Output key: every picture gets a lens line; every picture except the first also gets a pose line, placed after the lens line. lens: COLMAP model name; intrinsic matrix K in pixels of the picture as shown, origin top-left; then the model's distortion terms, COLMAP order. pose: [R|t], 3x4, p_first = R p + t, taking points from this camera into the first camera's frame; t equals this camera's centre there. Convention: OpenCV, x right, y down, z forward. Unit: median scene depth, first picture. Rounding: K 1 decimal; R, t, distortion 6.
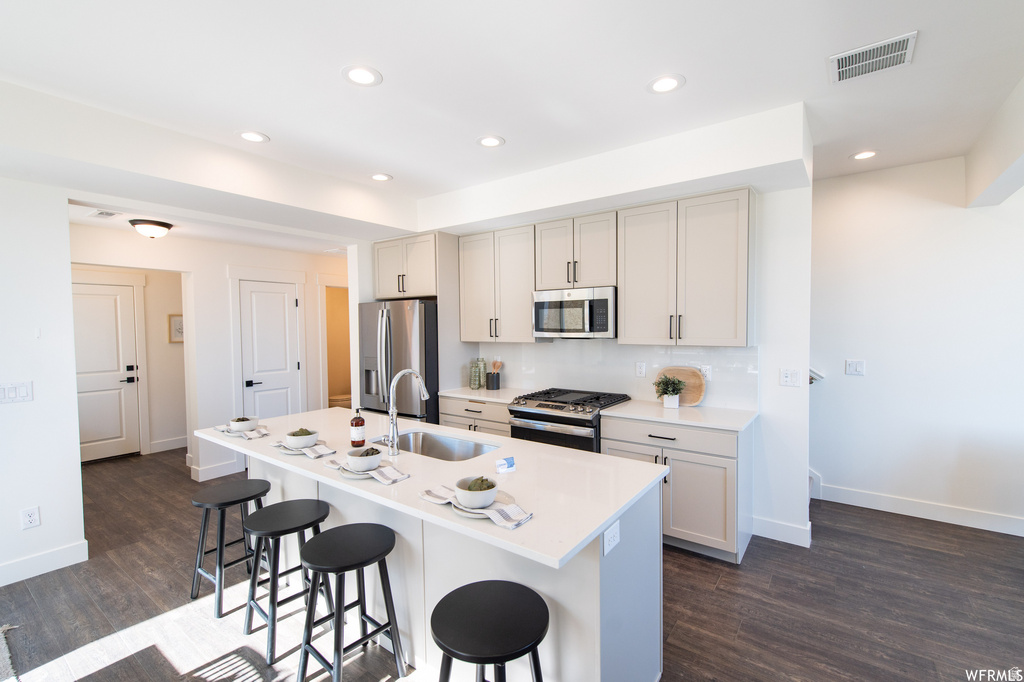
lens RADIAL K [[449.0, 0, 515.8], [0, 449.0, 342.2], [0, 0, 1]] dist [0.007296, -0.000482]
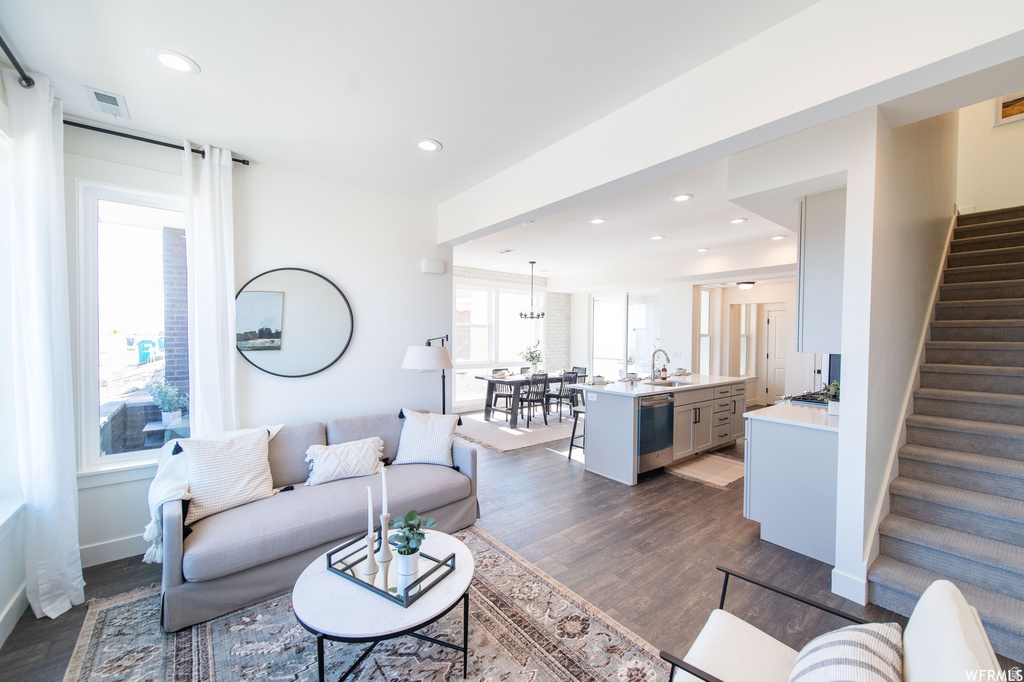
lens RADIAL K [[398.2, 0, 515.1], [0, 398.2, 341.5], [0, 0, 1]] dist [0.013716, -0.005991]
pose [[-0.267696, 0.023873, -0.963208, 1.319493], [-0.043987, 0.998348, 0.036969, -0.018234], [0.962499, 0.052265, -0.266204, 0.516083]]
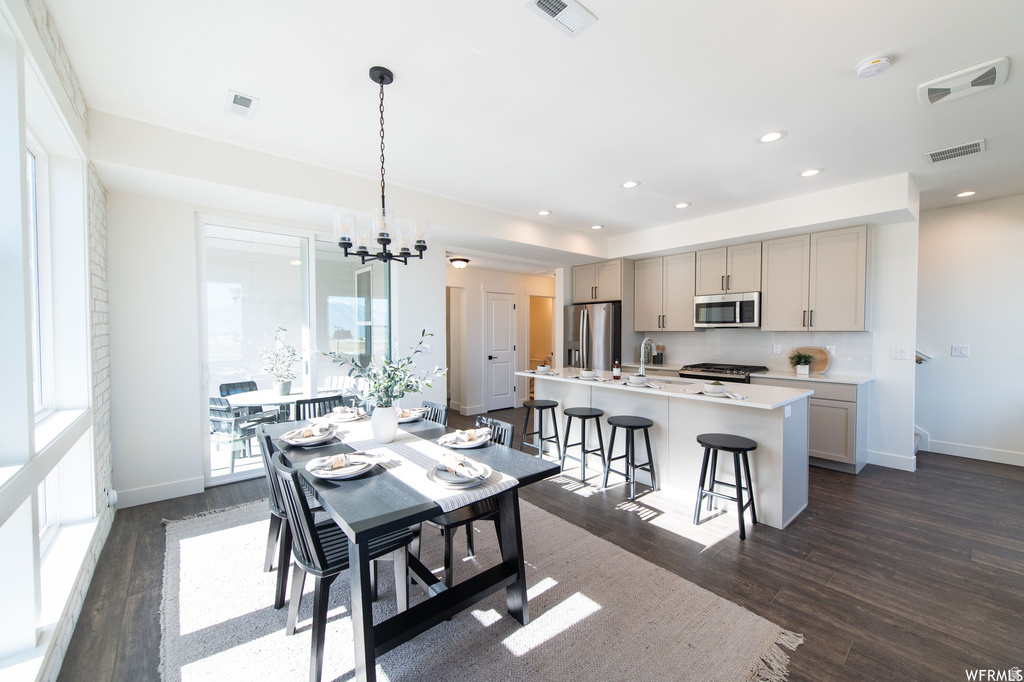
lens RADIAL K [[398.2, 0, 515.1], [0, 398.2, 341.5], [0, 0, 1]] dist [0.013716, -0.005991]
pose [[0.972021, 0.014100, -0.234471, -0.248590], [-0.016463, 0.999832, -0.008120, 0.062340], [0.234317, 0.011753, 0.972089, -0.467178]]
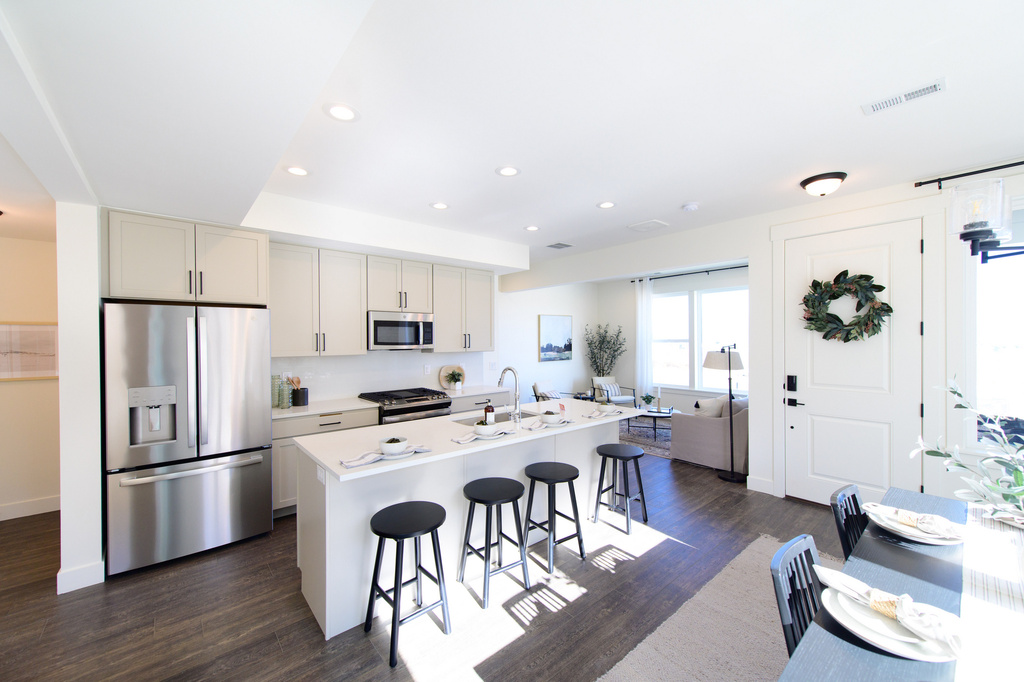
lens RADIAL K [[398.2, 0, 515.1], [0, 398.2, 341.5], [0, 0, 1]] dist [0.013716, -0.005991]
pose [[0.226498, 0.003643, 0.974005, -0.990552], [0.039241, 0.999147, -0.012862, -0.004688], [-0.973221, 0.041134, 0.226162, 0.427210]]
